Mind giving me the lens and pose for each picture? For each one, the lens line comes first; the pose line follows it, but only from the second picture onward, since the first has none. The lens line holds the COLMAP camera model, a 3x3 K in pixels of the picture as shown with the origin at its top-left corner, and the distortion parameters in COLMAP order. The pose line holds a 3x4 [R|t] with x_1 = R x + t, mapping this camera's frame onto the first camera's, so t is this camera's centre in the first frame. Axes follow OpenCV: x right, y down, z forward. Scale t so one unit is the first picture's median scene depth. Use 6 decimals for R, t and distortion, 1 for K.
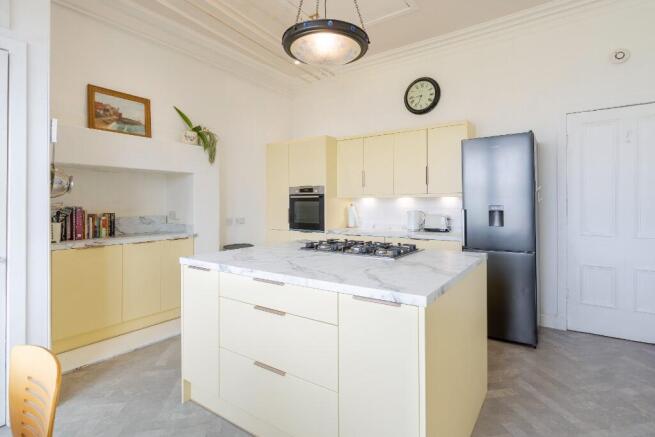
lens RADIAL K [[333.0, 0, 351.1], [0, 333.0, 202.8], [0, 0, 1]] dist [0.000383, -0.000160]
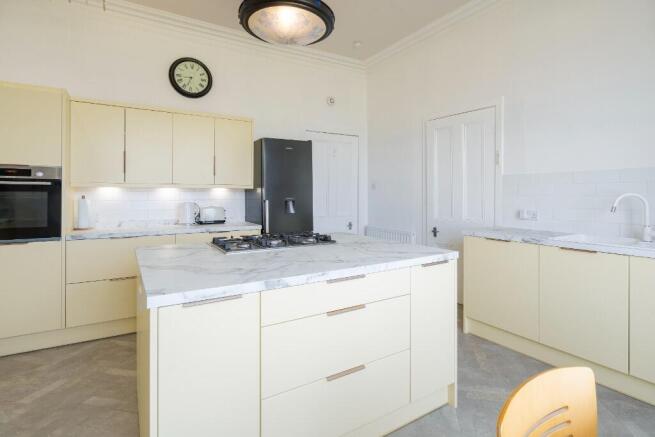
lens RADIAL K [[323.5, 0, 331.4], [0, 323.5, 197.1], [0, 0, 1]] dist [-0.000052, 0.000050]
pose [[0.415743, -0.005071, 0.909468, -0.450789], [-0.001811, 0.999978, 0.006404, 0.002280], [-0.909480, -0.004309, 0.415724, 0.280279]]
